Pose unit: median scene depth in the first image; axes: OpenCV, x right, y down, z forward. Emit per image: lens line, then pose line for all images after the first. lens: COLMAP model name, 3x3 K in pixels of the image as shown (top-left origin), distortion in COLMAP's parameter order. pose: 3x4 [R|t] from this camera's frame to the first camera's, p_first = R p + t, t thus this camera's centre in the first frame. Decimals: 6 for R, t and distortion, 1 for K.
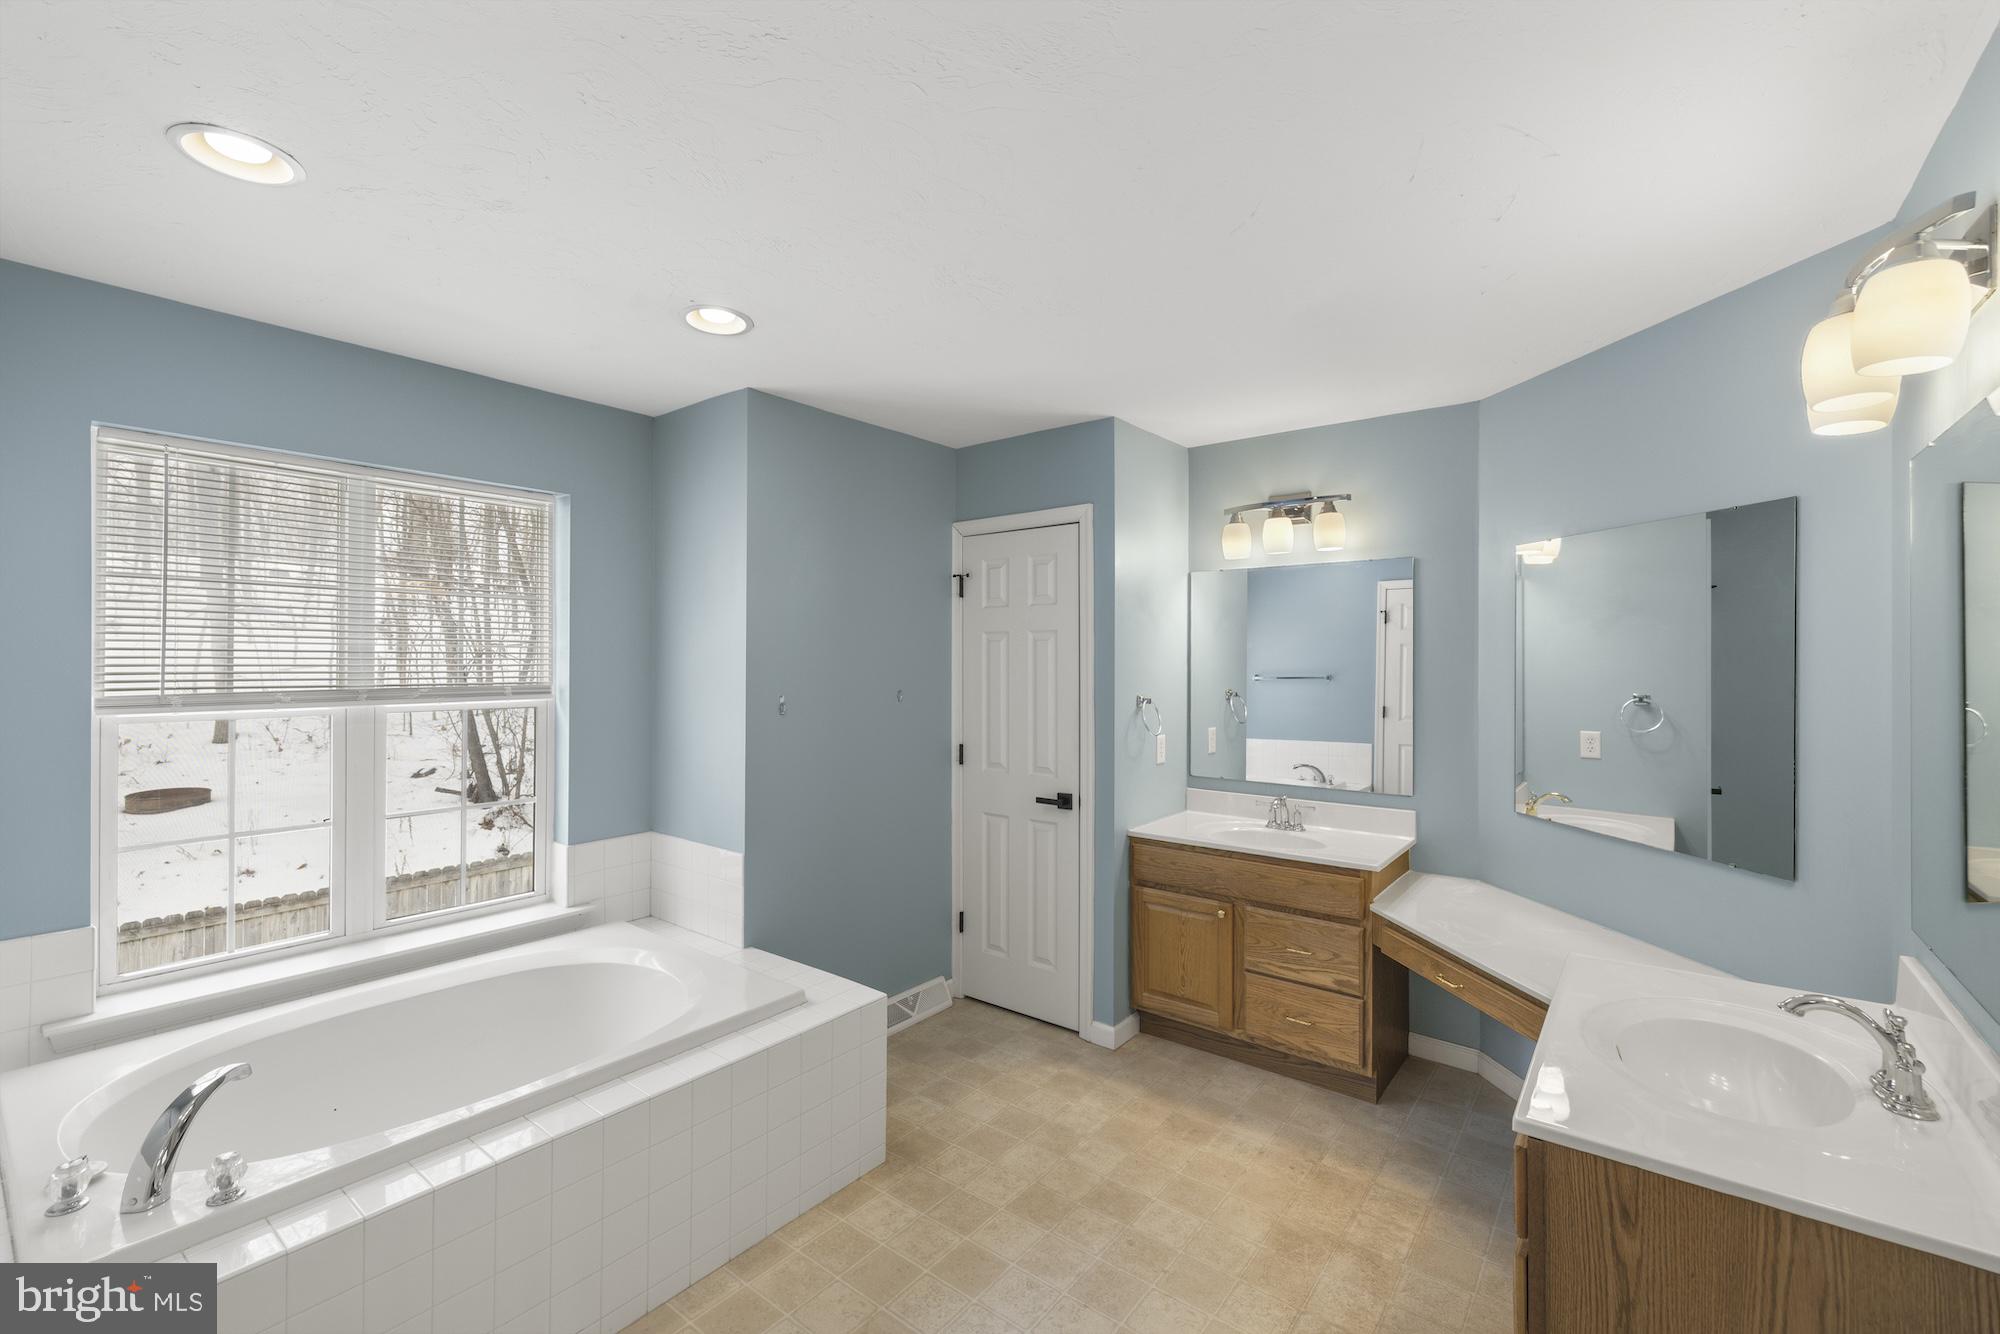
lens RADIAL K [[859.7, 0, 1008.1], [0, 859.7, 668.2], [0, 0, 1]] dist [0.008917, 0.000762]
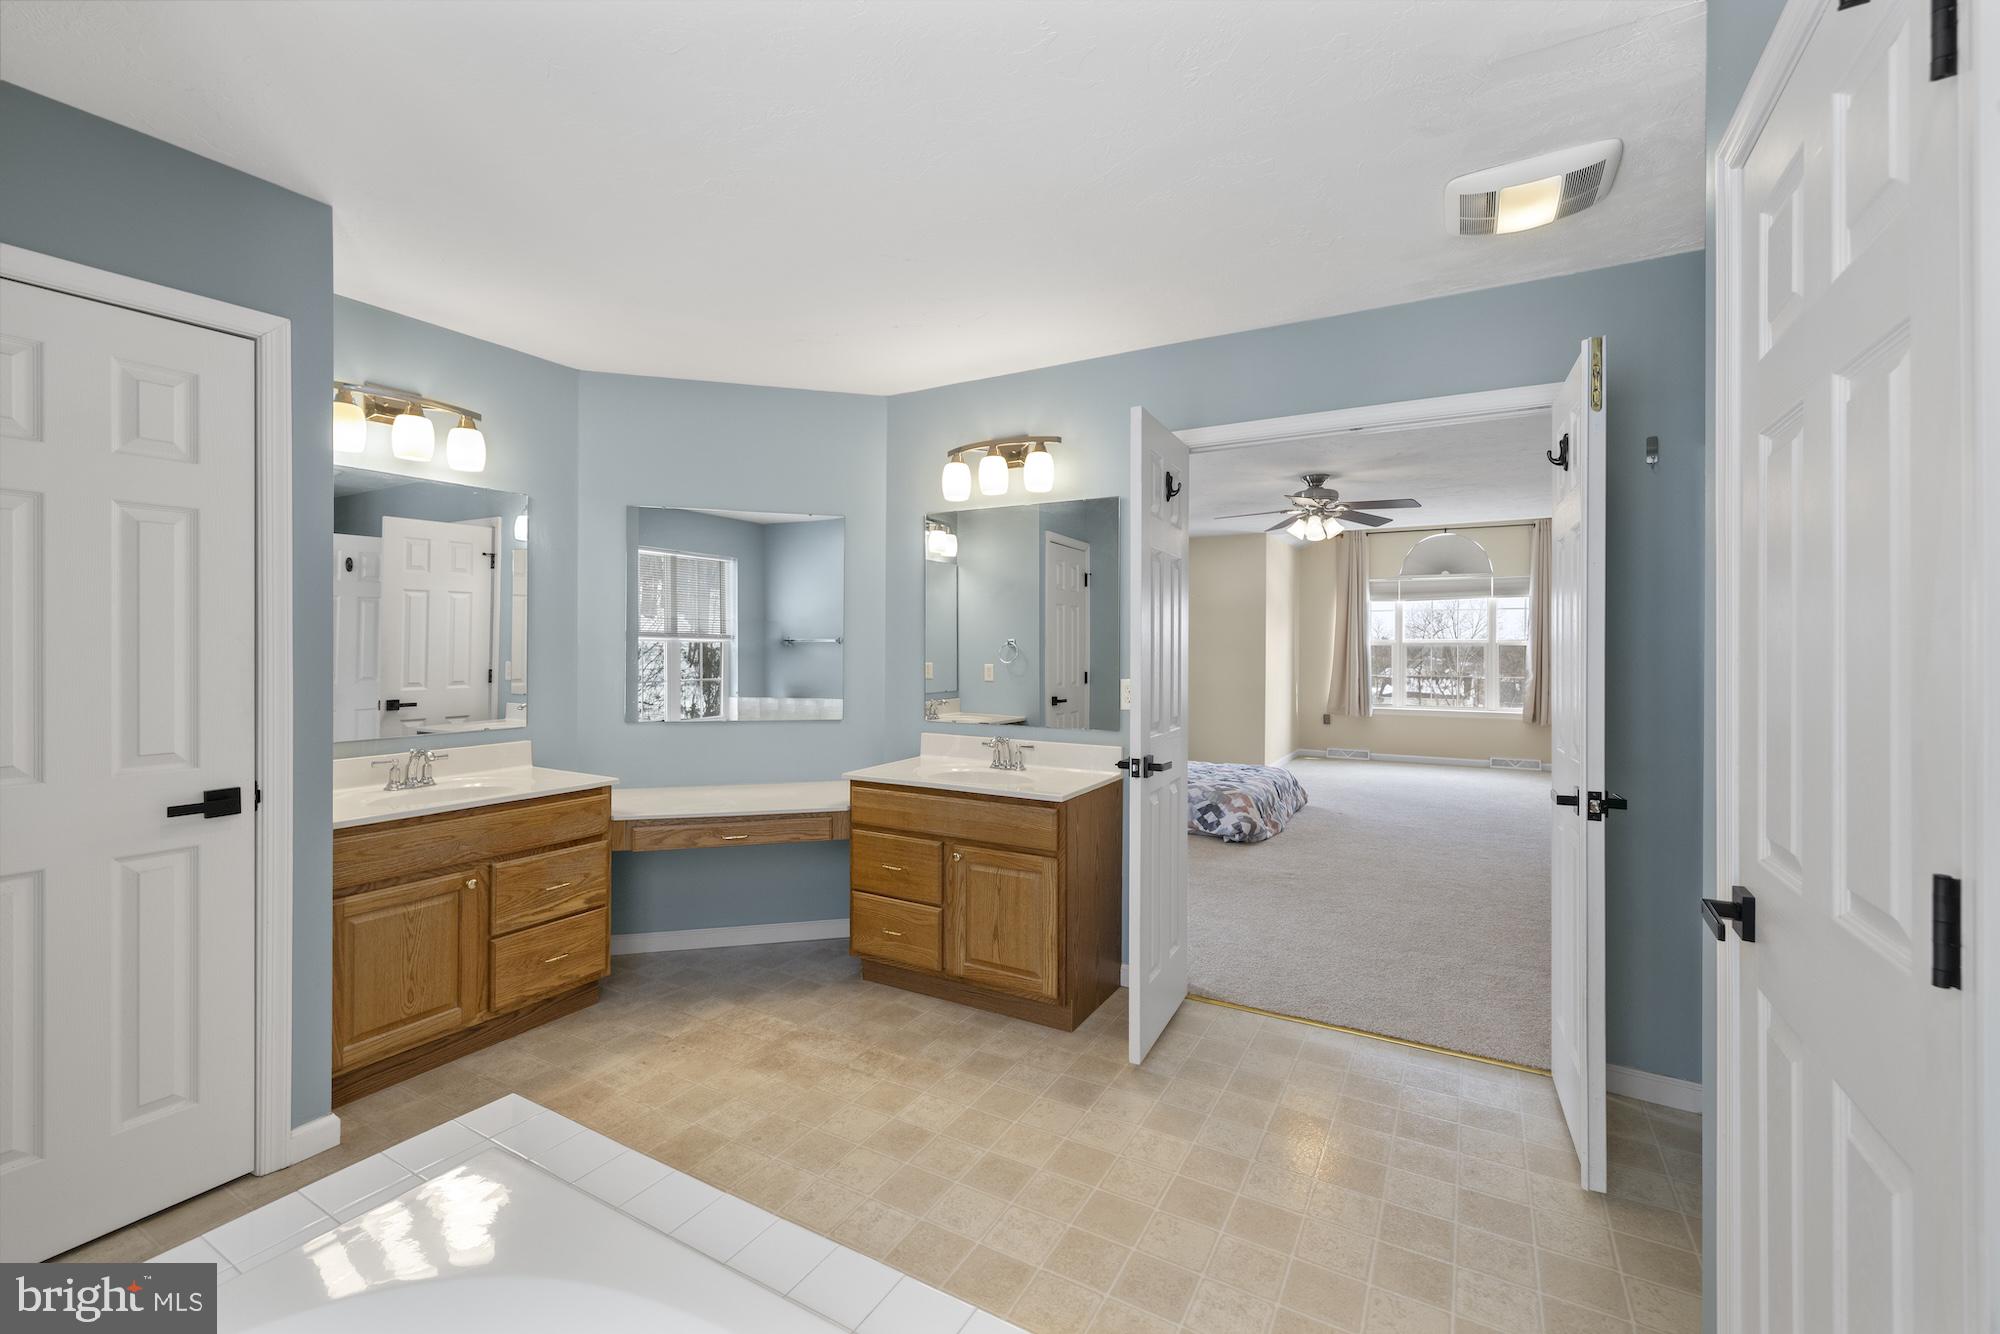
lens RADIAL K [[859.7, 0, 1024.8], [0, 859.7, 634.9], [0, 0, 1]] dist [0.008917, 0.000762]
pose [[-0.168369, -0.000616, 0.985724, -0.698032], [-0.007188, 0.999974, -0.000603, 0.040842], [-0.985698, -0.007187, -0.168369, 0.634364]]
